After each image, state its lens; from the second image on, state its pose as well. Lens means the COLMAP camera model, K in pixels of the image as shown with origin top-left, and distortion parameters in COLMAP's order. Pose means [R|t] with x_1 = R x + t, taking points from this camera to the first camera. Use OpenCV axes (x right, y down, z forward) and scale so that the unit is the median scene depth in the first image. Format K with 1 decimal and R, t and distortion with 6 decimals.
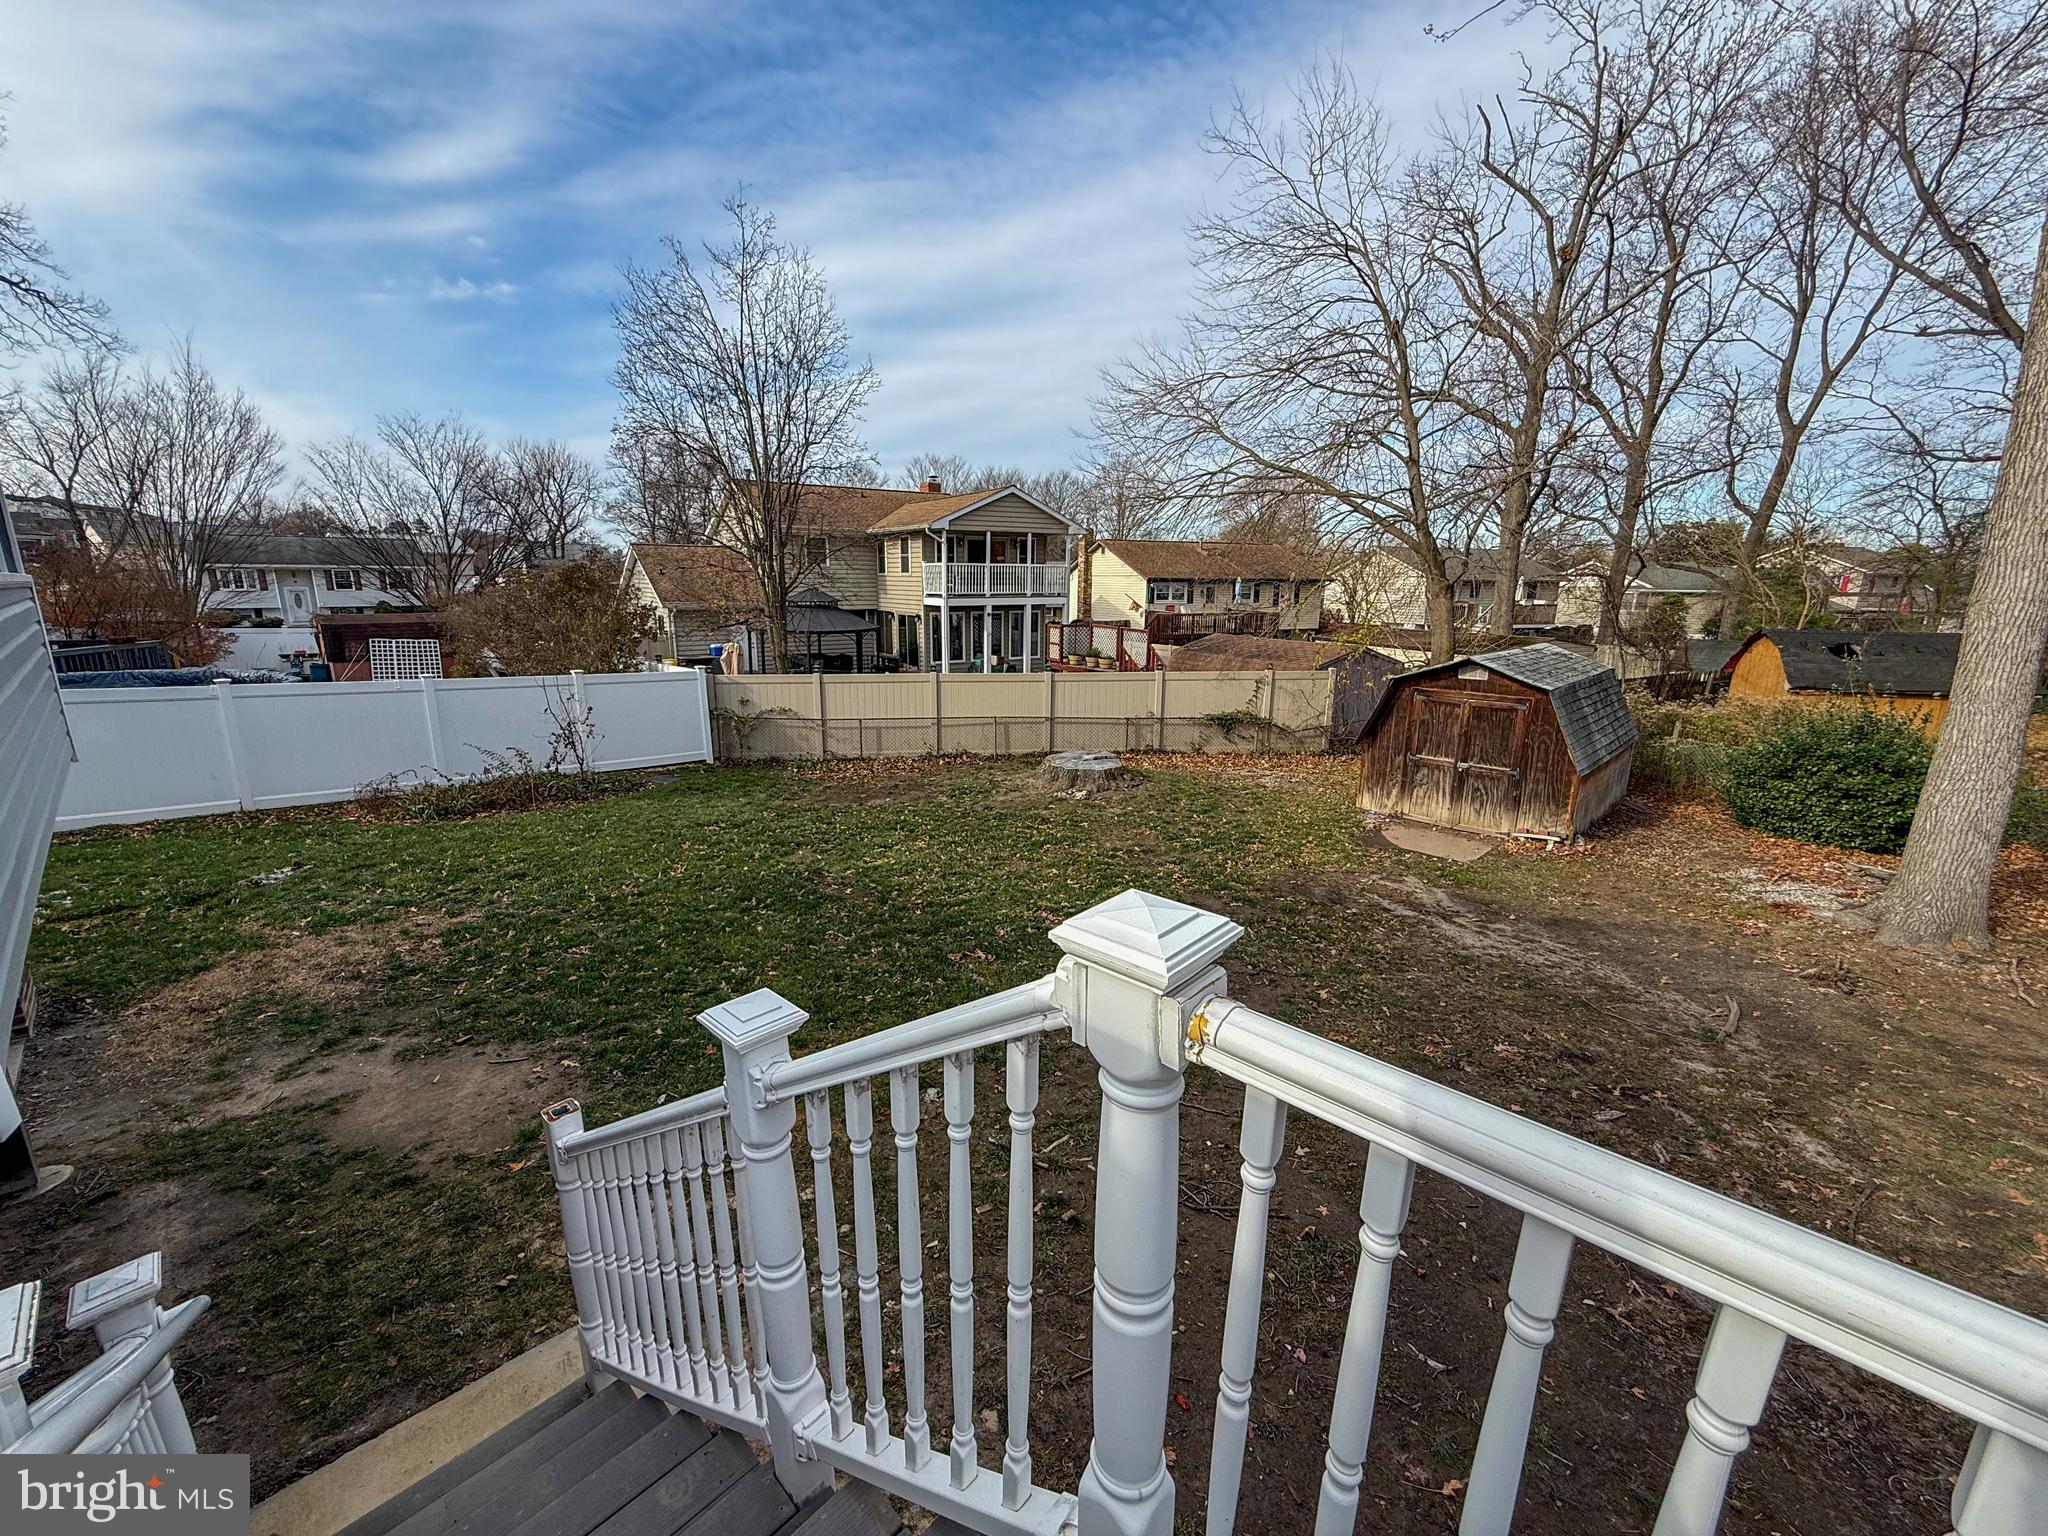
lens RADIAL K [[811.5, 0, 1010.6], [0, 811.5, 768.8], [0, 0, 1]] dist [0.000339, 0.000083]
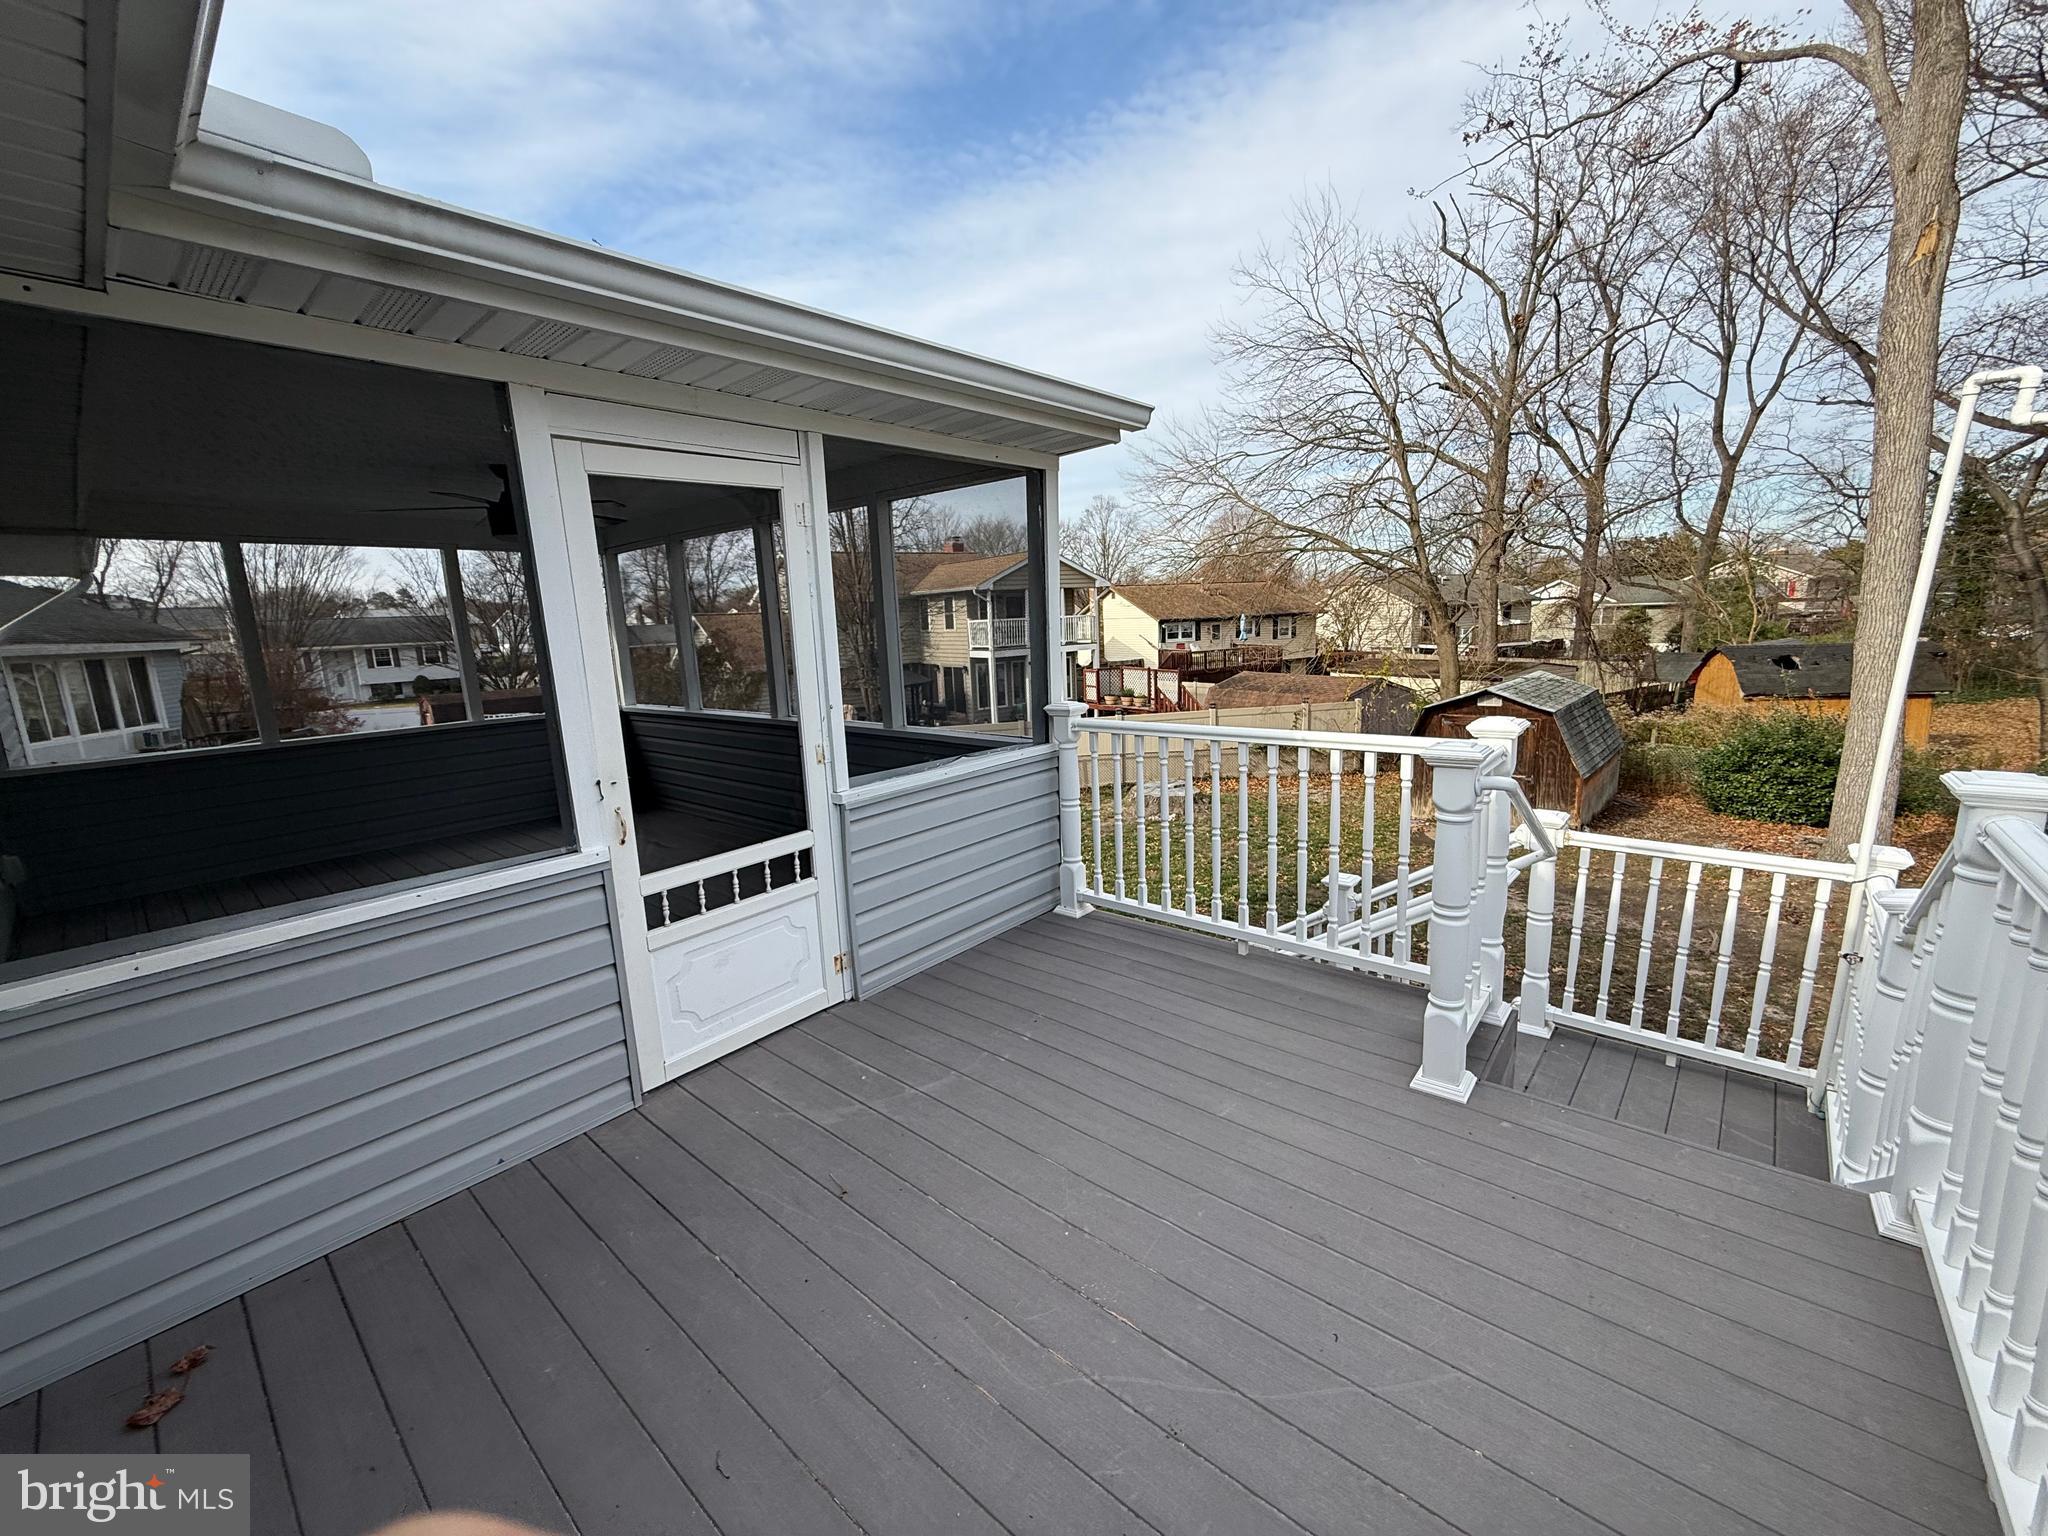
lens RADIAL K [[811.9, 0, 1015.5], [0, 811.9, 768.5], [0, 0, 1]] dist [0.001311, -0.000118]
pose [[0.998227, -0.054816, 0.023196, -0.127197], [0.055797, 0.997472, -0.043993, -0.000451], [-0.020725, 0.045210, 0.998763, -0.149170]]
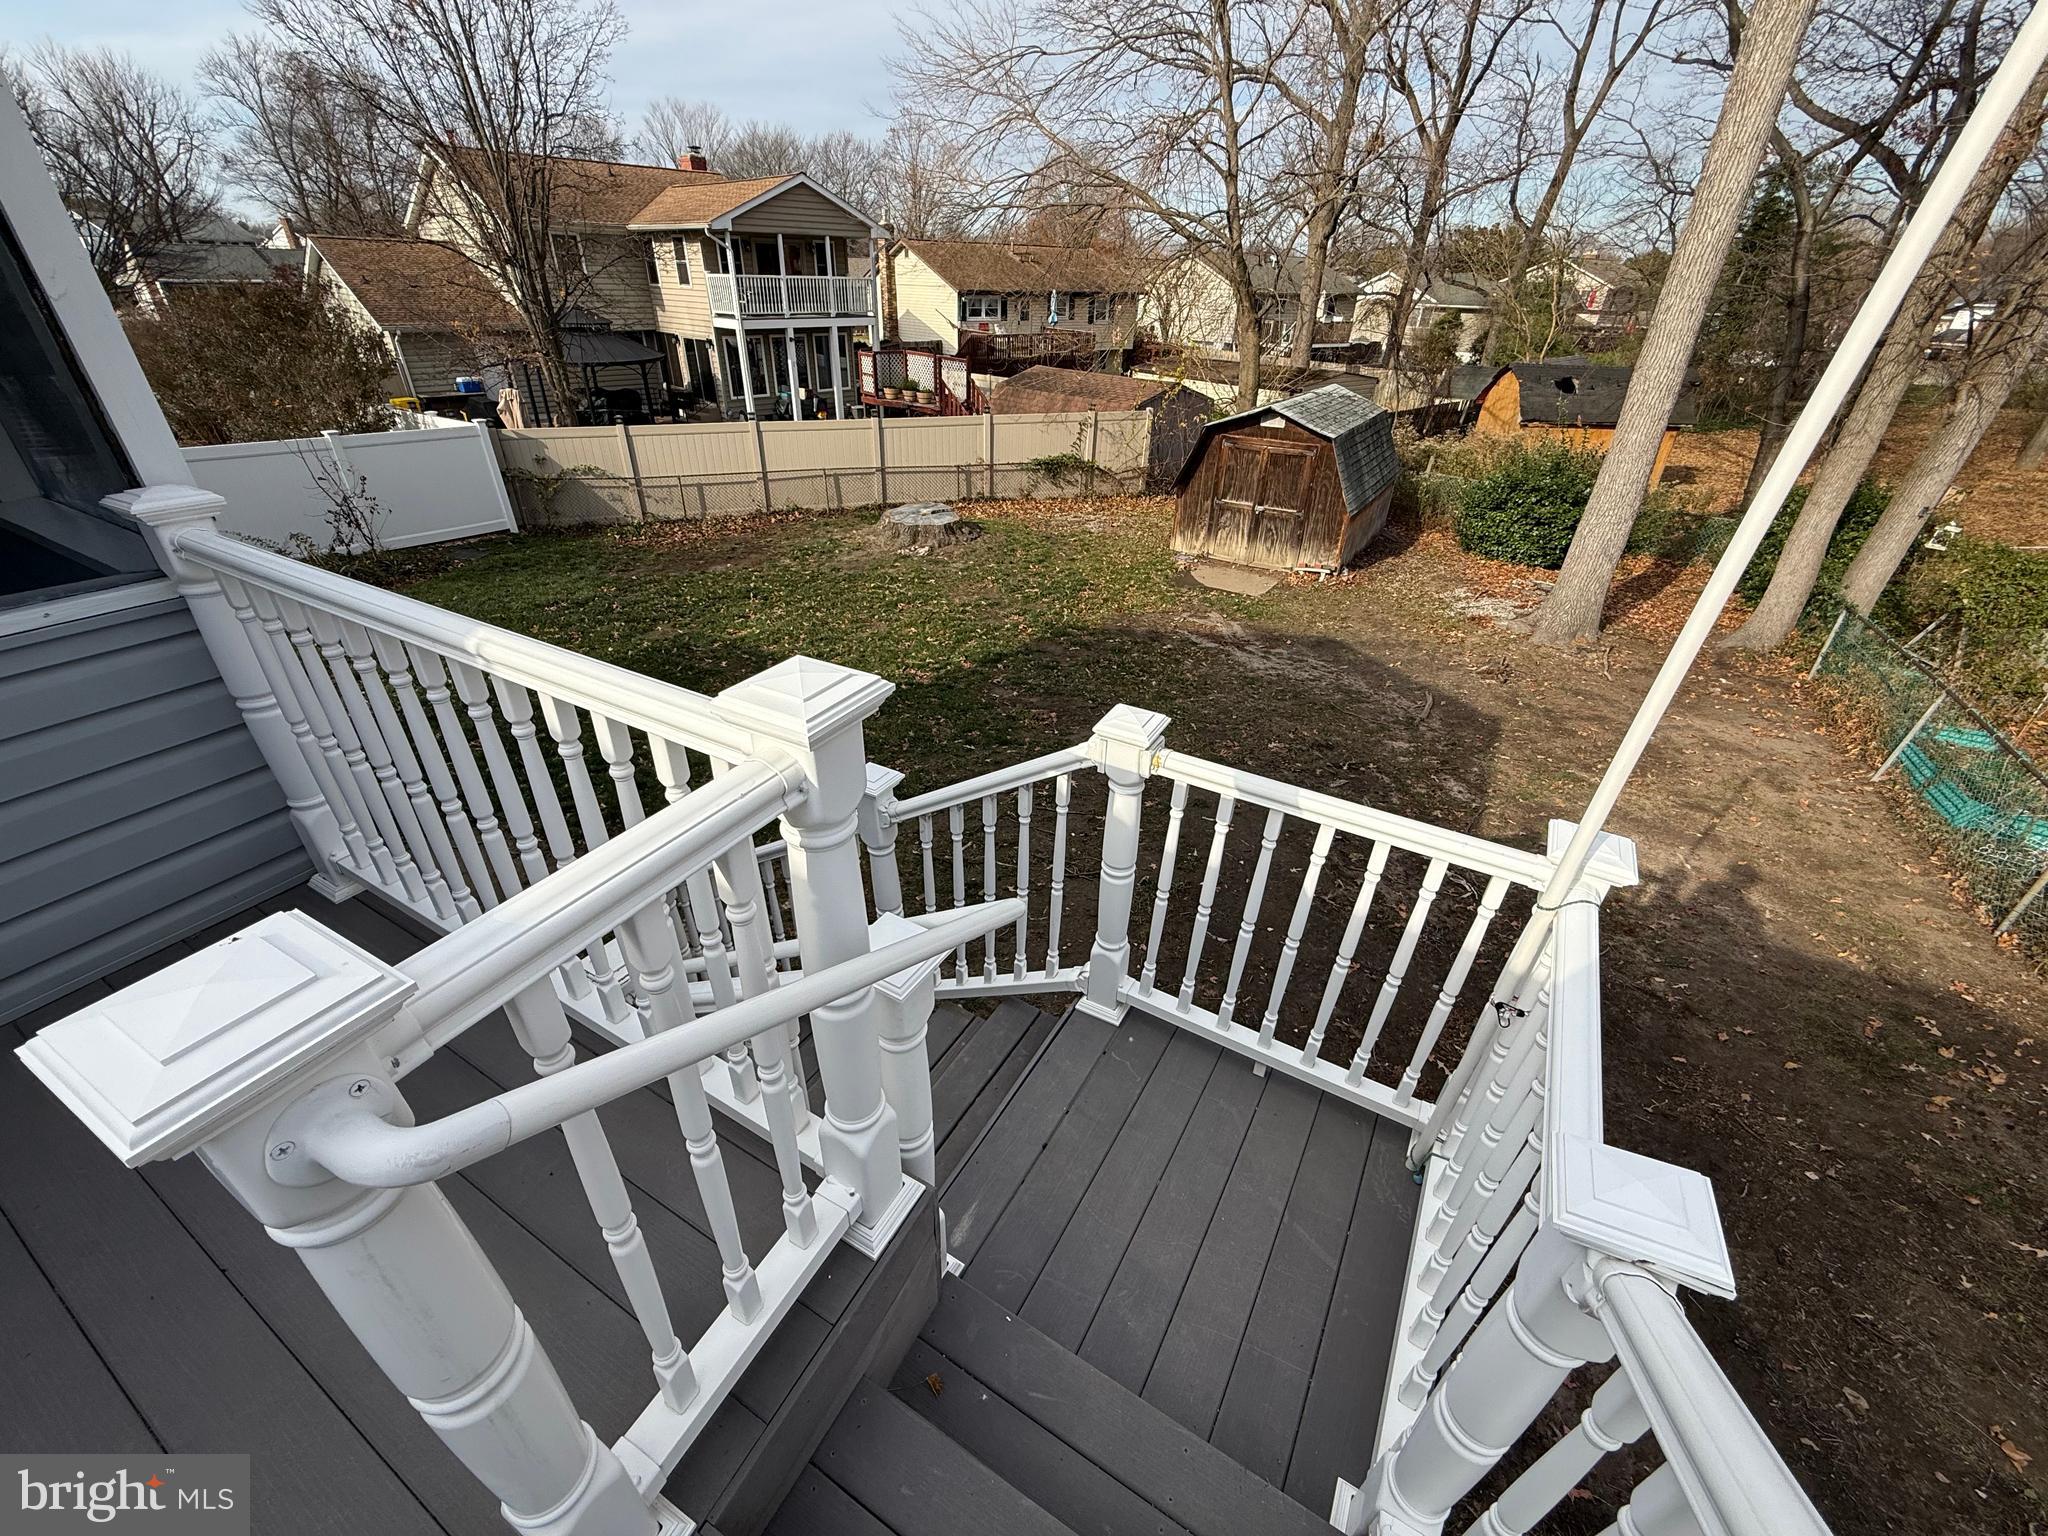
lens RADIAL K [[811.9, 0, 1010.2], [0, 811.9, 765.7], [0, 0, 1]] dist [0.002078, -0.000053]
pose [[0.973946, -0.104942, 0.201038, -0.033159], [0.037628, 0.948981, 0.313079, -0.021758], [-0.223636, -0.297357, 0.928205, -0.057036]]
